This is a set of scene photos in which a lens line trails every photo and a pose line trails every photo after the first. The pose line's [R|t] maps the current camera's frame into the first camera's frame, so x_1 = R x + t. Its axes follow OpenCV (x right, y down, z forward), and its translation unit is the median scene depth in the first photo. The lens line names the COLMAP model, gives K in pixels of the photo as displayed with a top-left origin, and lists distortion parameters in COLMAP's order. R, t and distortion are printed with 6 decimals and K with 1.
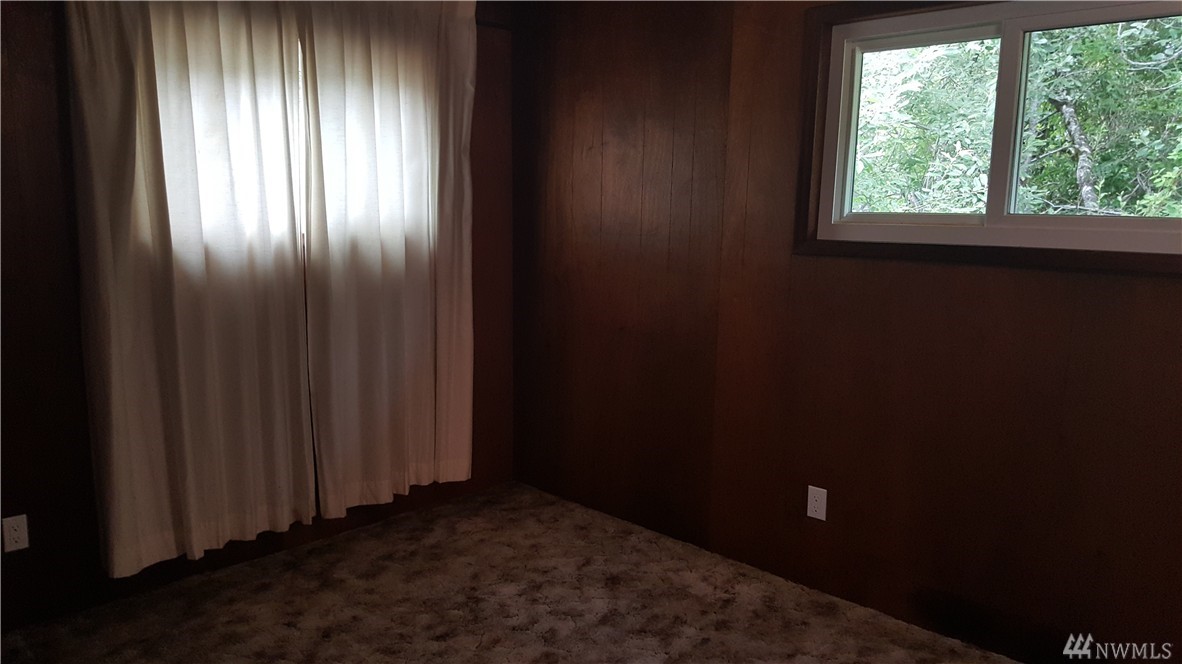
lens RADIAL K [[872.8, 0, 584.3], [0, 872.8, 335.5], [0, 0, 1]] dist [0.188457, -0.296711]
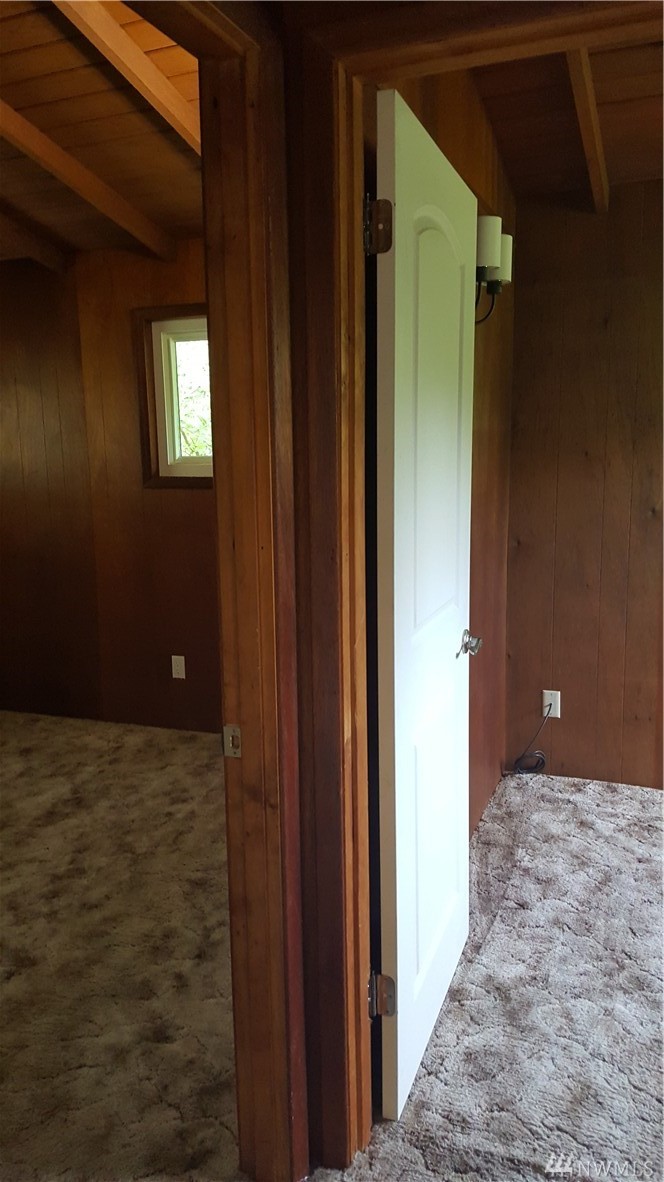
lens RADIAL K [[872.8, 0, 315.5], [0, 872.8, 589.0], [0, 0, 1]] dist [0.188457, -0.296711]
pose [[0.927599, -0.093784, 0.361615, -0.023897], [0.088149, 0.995590, 0.032089, 0.042755], [-0.363030, 0.002110, 0.931775, -0.358343]]
